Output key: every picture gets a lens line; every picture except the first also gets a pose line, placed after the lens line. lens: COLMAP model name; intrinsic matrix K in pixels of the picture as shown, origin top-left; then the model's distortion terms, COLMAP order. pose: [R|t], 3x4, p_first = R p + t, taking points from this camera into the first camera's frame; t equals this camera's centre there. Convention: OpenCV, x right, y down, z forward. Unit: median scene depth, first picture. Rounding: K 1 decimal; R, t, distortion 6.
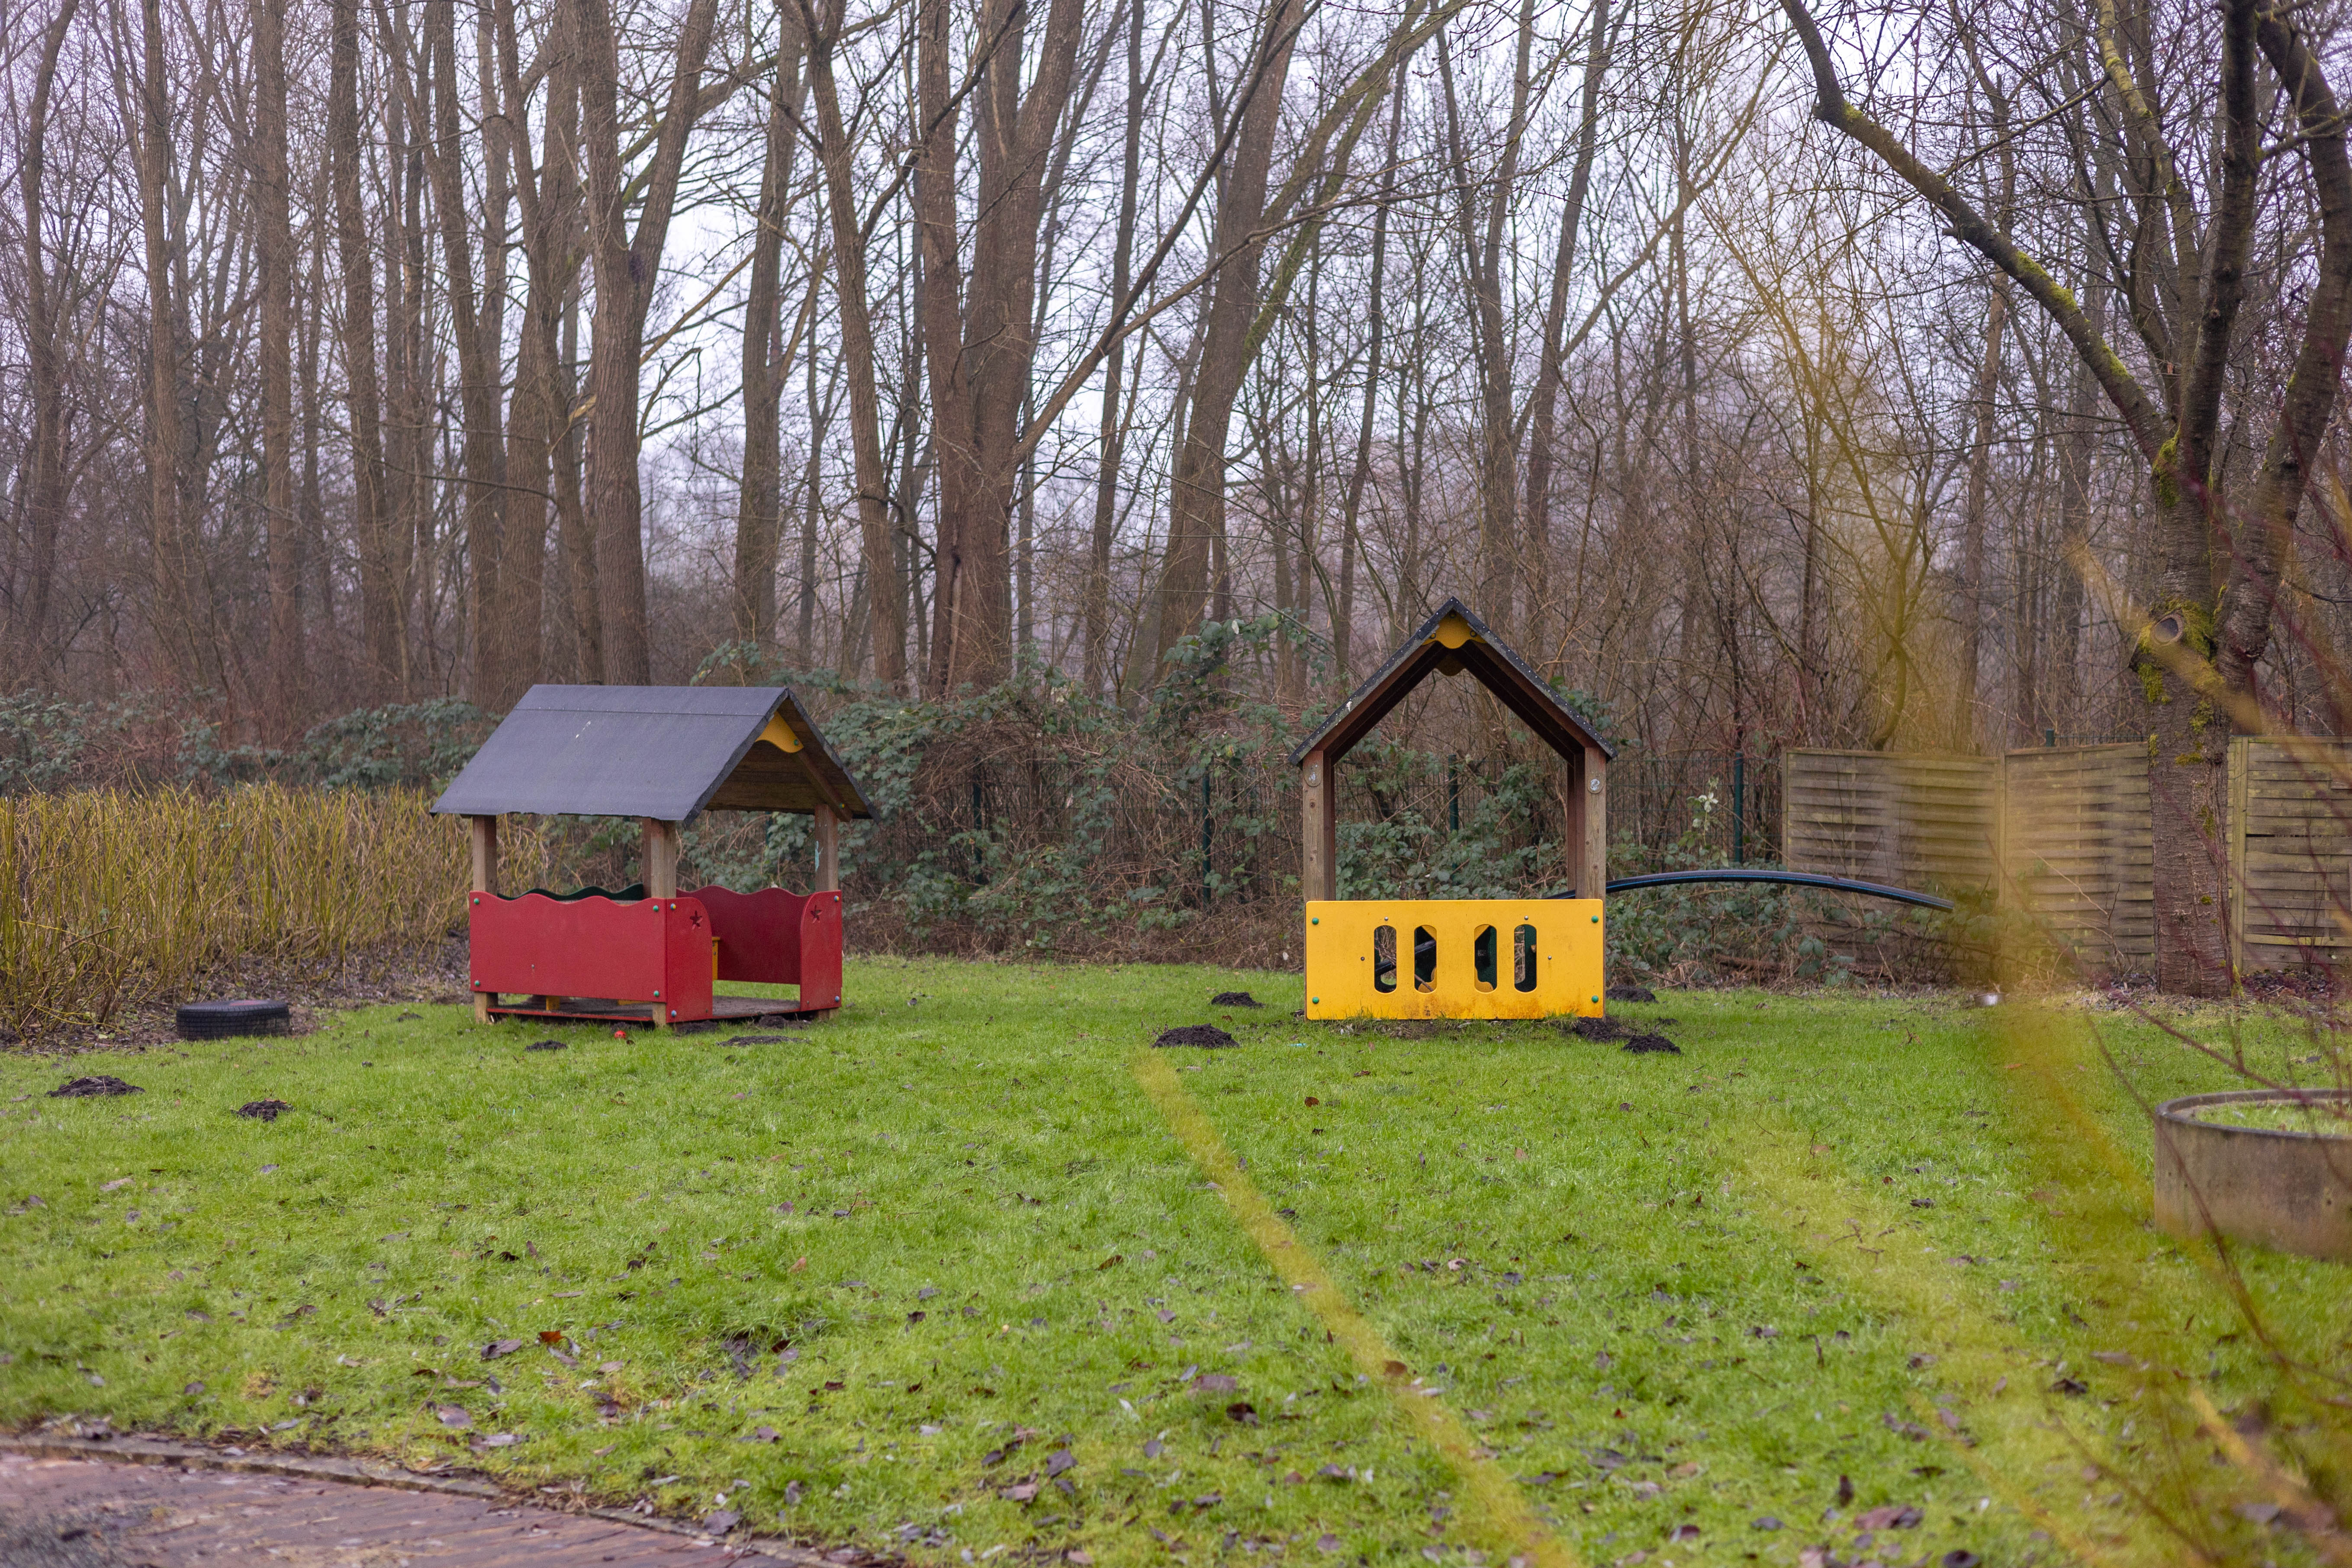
lens RADIAL K [[3358.0, 0, 1176.7], [0, 3358.0, 780.5], [0, 0, 1]] dist [-0.012434, 0.000000]
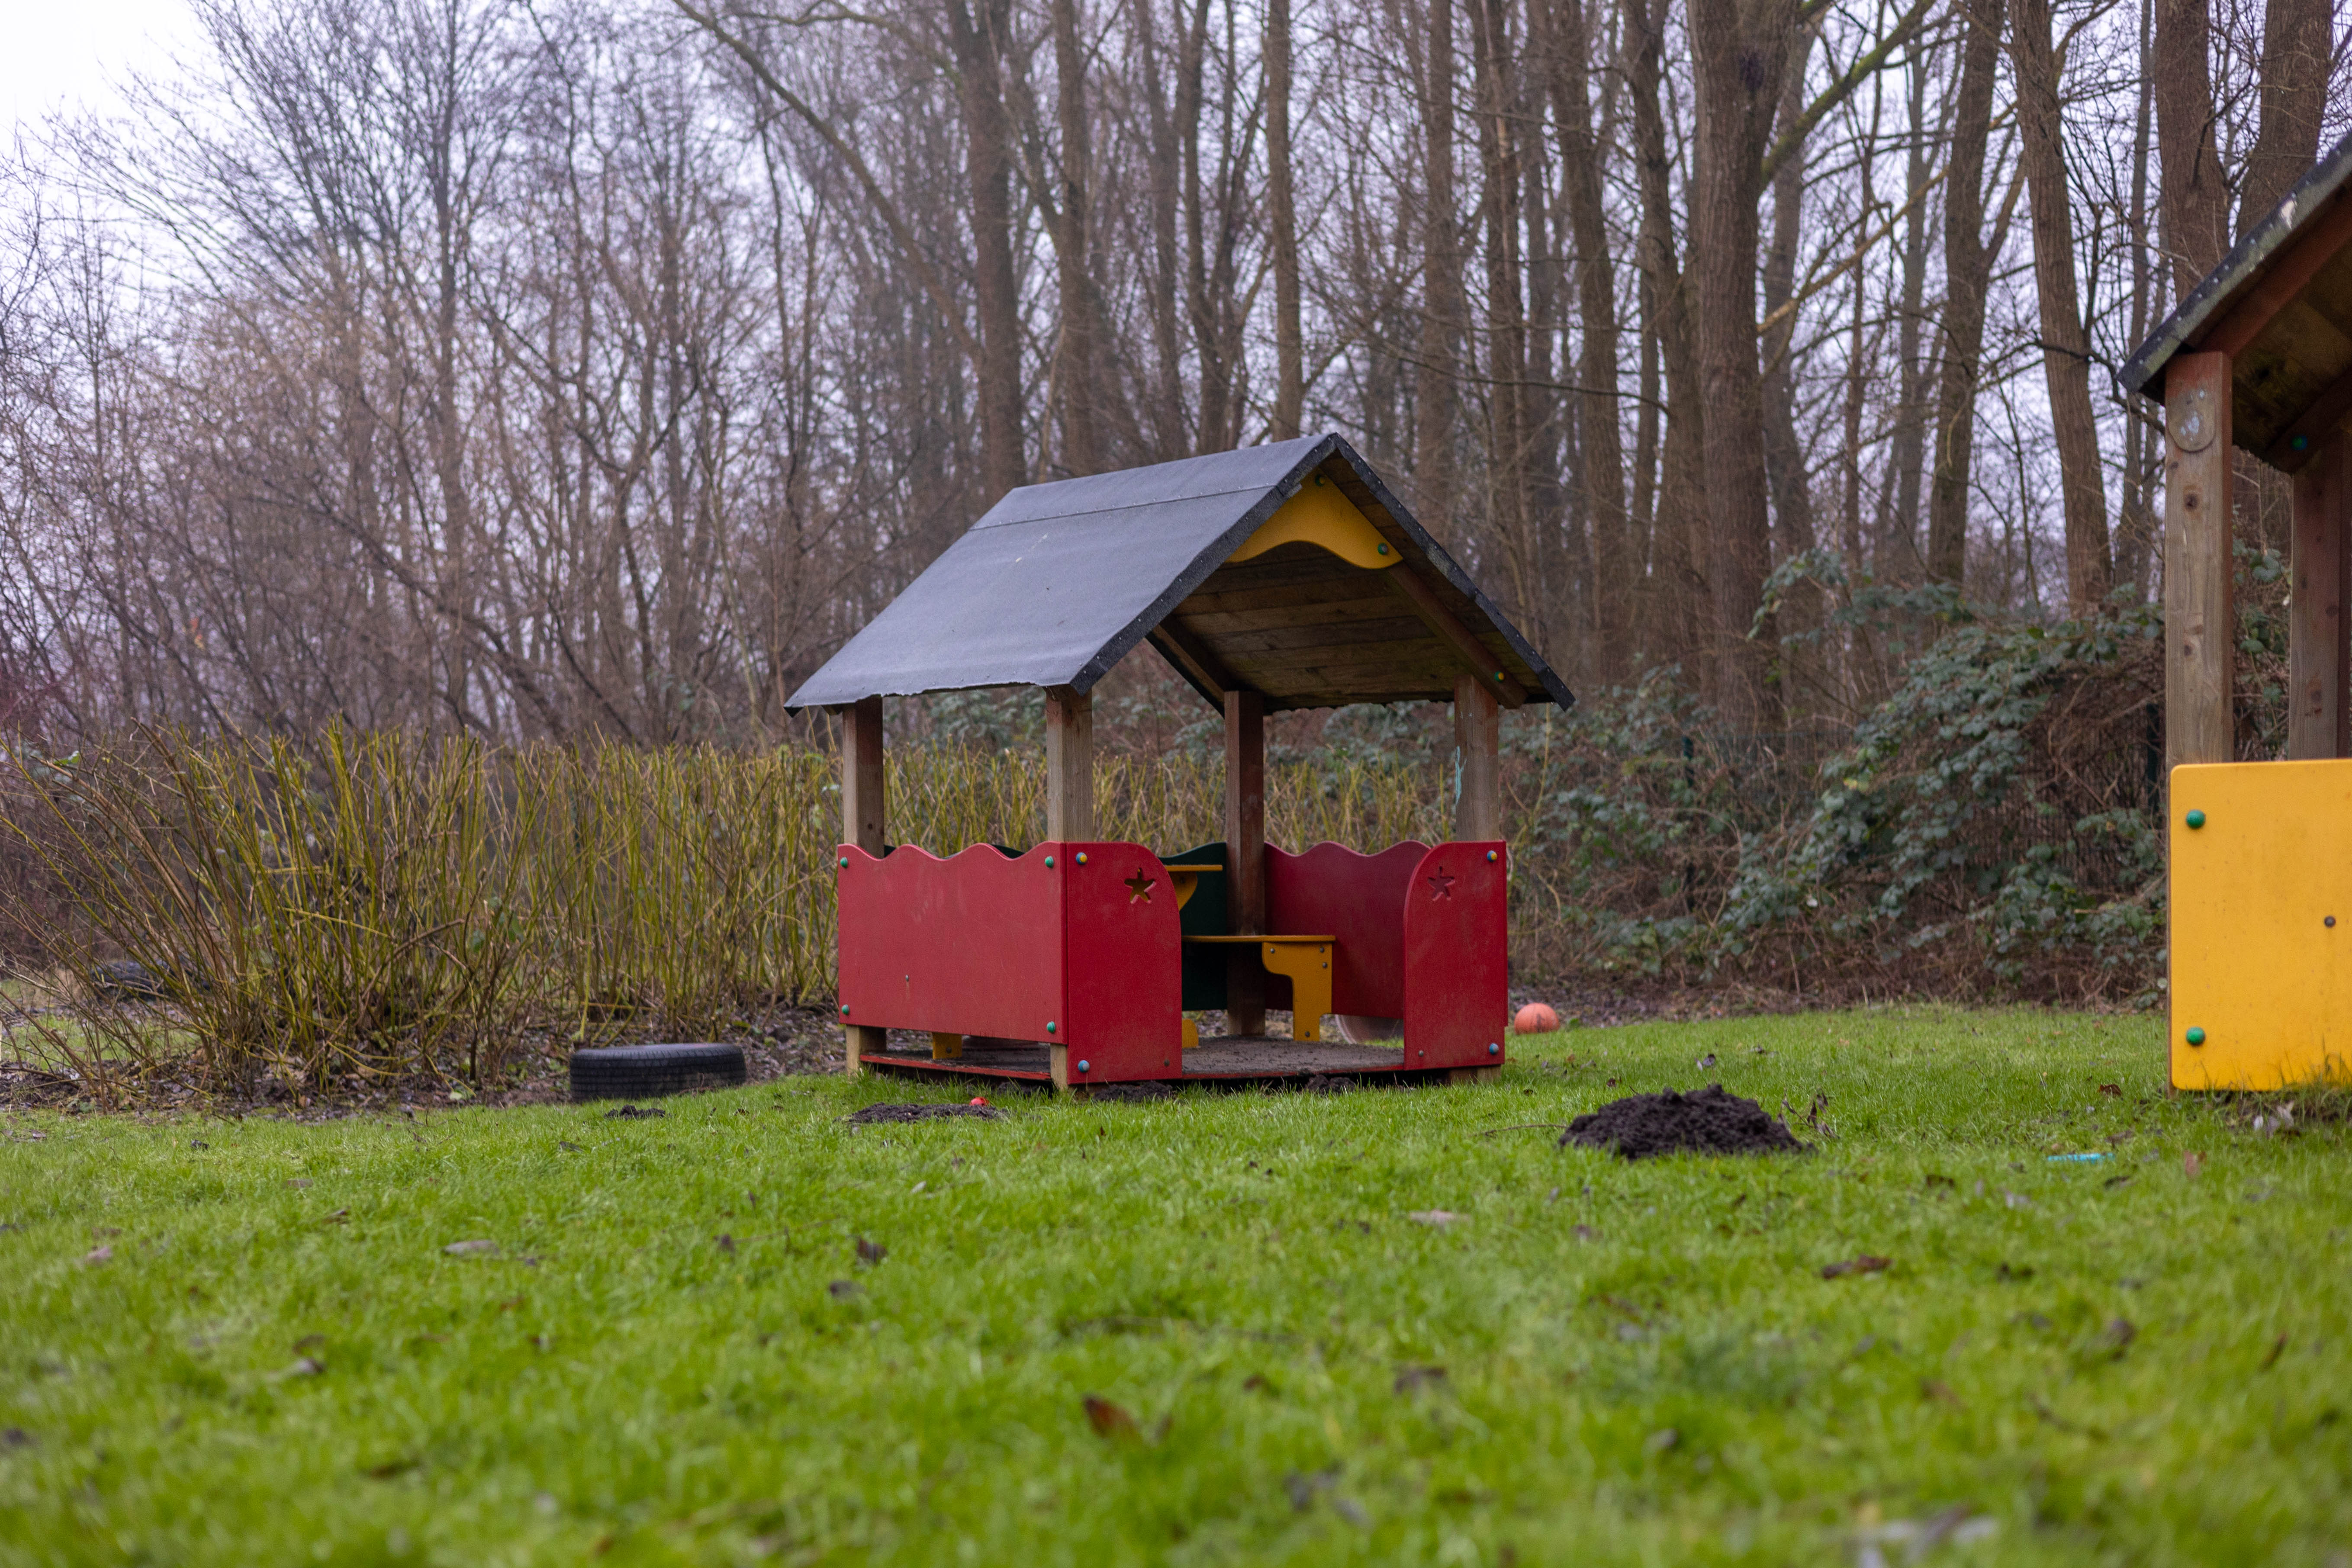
lens RADIAL K [[3358.0, 0, 1171.6], [0, 3358.0, 792.8], [0, 0, 1]] dist [-0.012434, 0.000000]
pose [[0.896926, -0.018437, -0.441796, 0.085919], [0.006920, 0.999593, -0.027668, 0.040816], [0.442127, 0.021759, 0.896689, 0.528315]]
